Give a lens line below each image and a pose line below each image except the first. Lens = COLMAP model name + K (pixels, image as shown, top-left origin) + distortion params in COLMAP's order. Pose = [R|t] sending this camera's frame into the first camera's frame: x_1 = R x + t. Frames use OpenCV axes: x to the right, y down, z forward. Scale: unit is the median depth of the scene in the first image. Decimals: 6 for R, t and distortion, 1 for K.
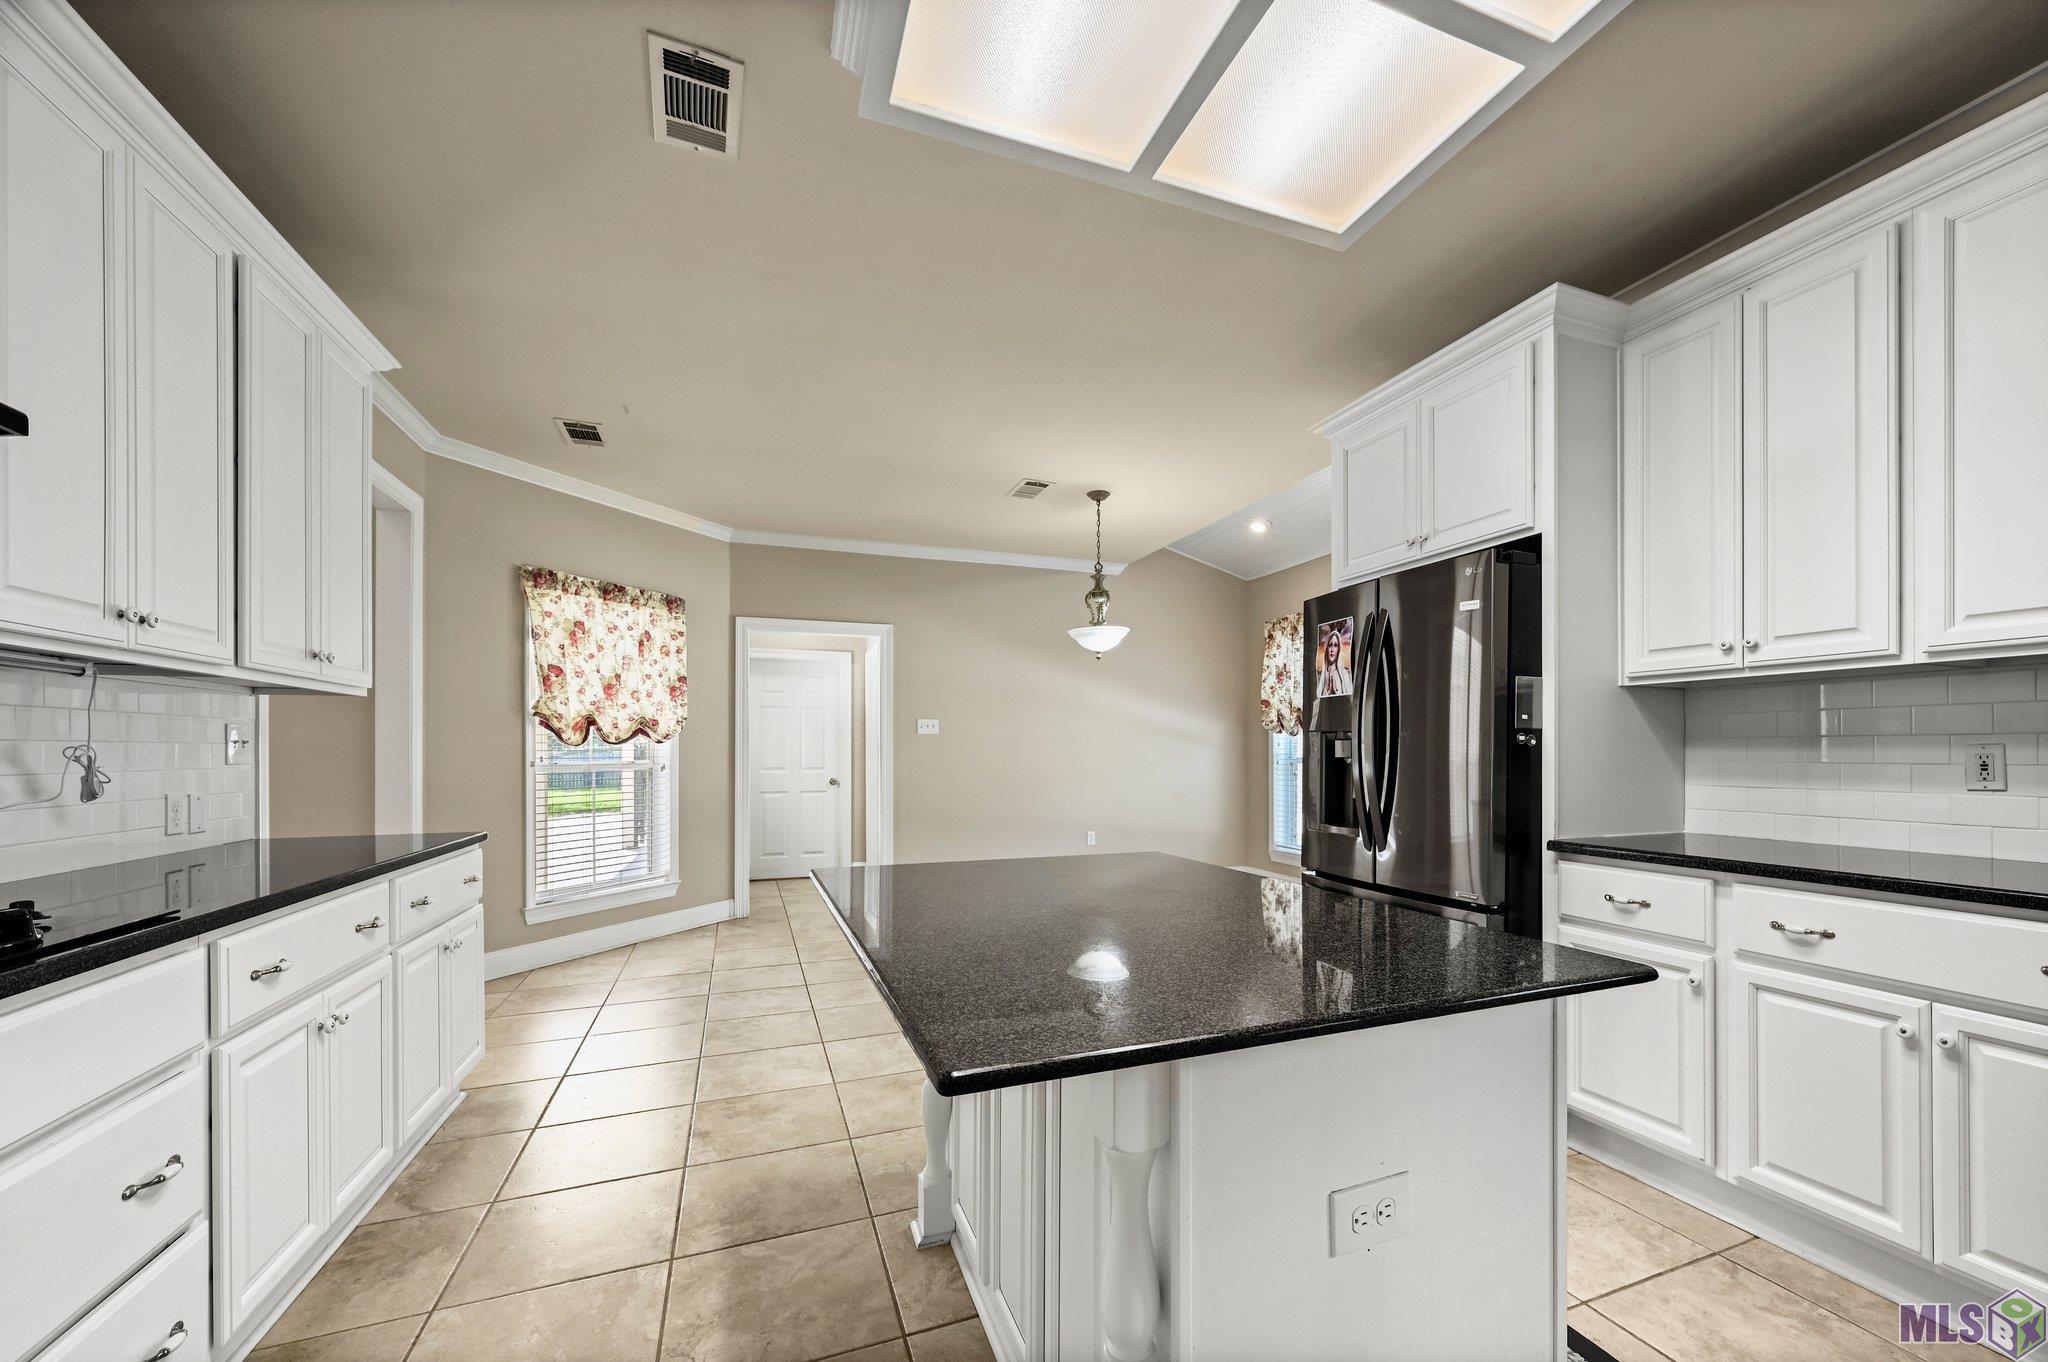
lens RADIAL K [[818.5, 0, 1094.1], [0, 818.5, 750.9], [0, 0, 1]] dist [0.001053, -0.000053]
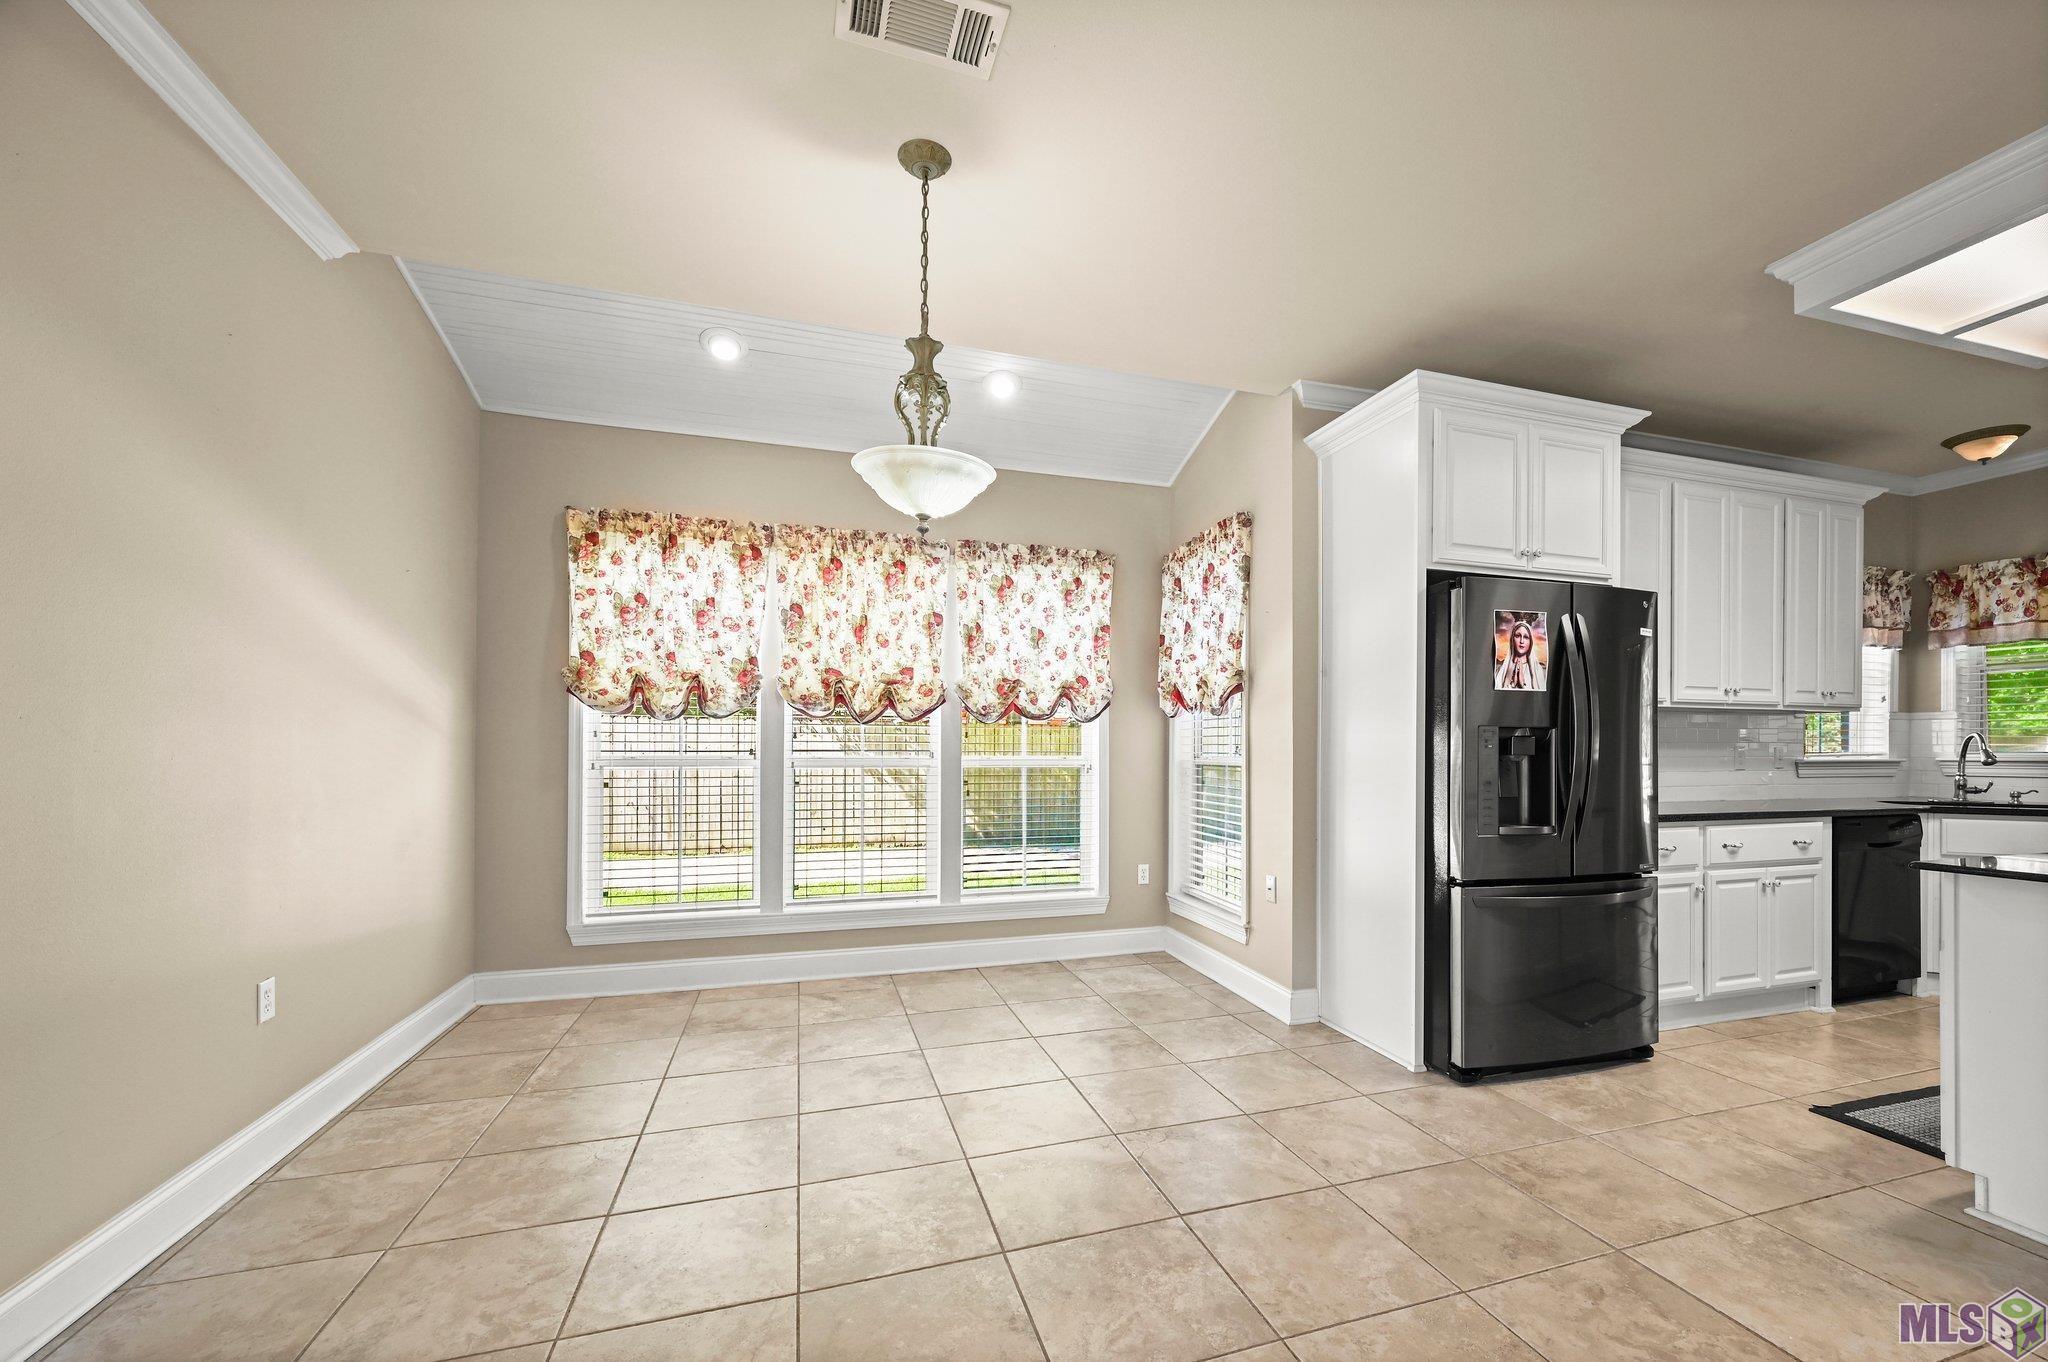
lens RADIAL K [[818.5, 0, 1069.2], [0, 818.5, 741.6], [0, 0, 1]] dist [0.001053, -0.000053]
pose [[0.082181, 0.011785, 0.996548, -0.698808], [-0.005579, 0.999920, -0.011364, 0.006317], [-0.996602, -0.004626, 0.082240, 1.454483]]
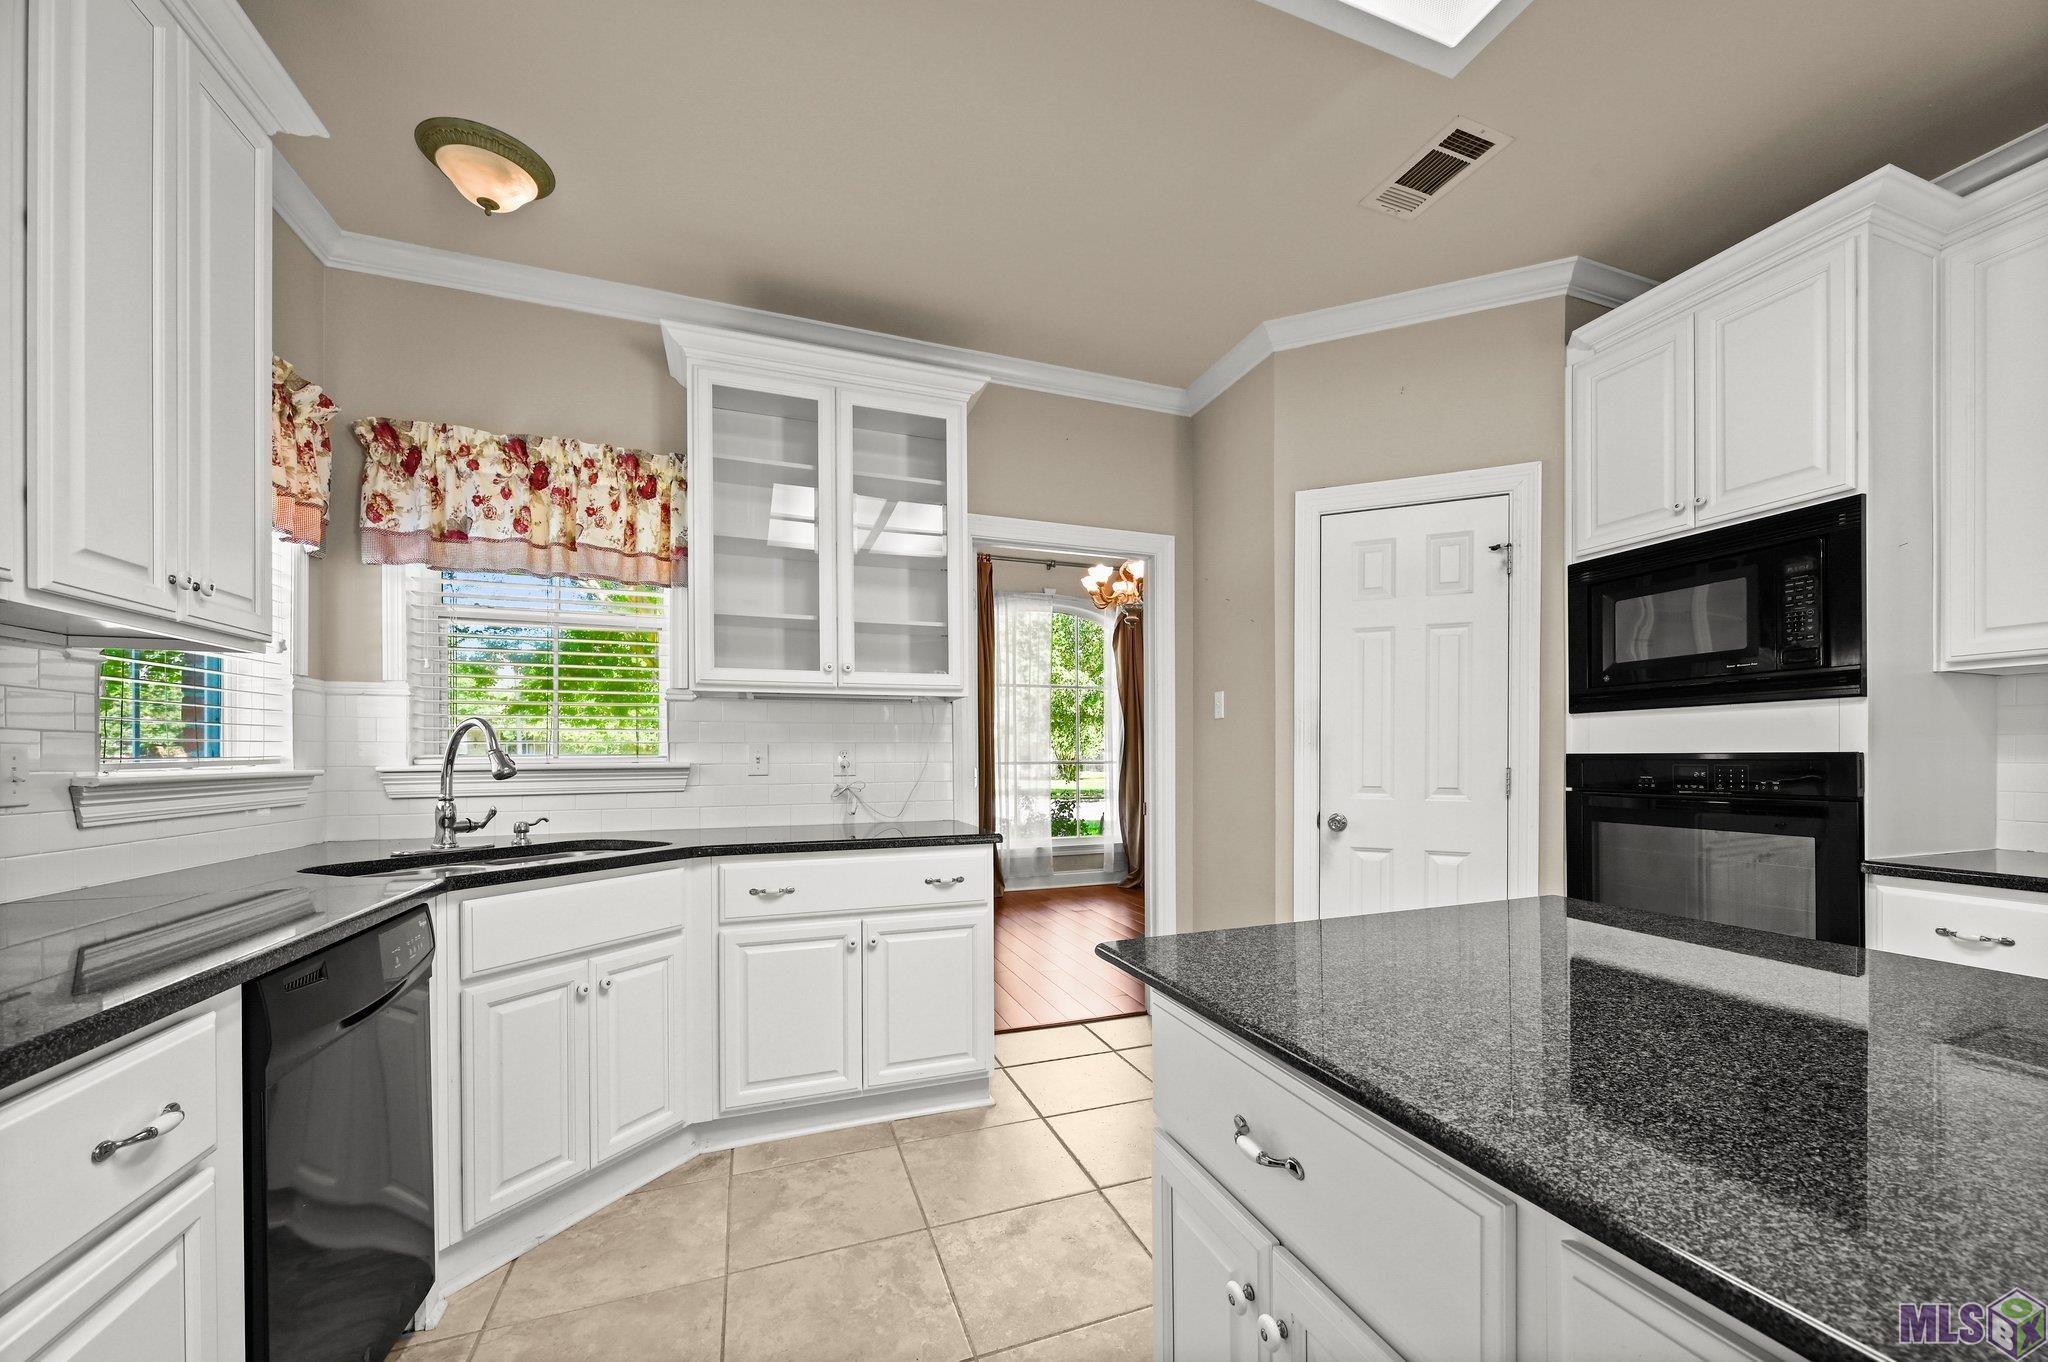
lens RADIAL K [[818.5, 0, 1090.3], [0, 818.5, 760.8], [0, 0, 1]] dist [0.001053, -0.000053]
pose [[-0.999826, 0.006327, 0.017545, 0.251800], [0.006416, 0.999967, 0.005022, 0.005210], [-0.017513, 0.005134, -0.999833, 0.759567]]
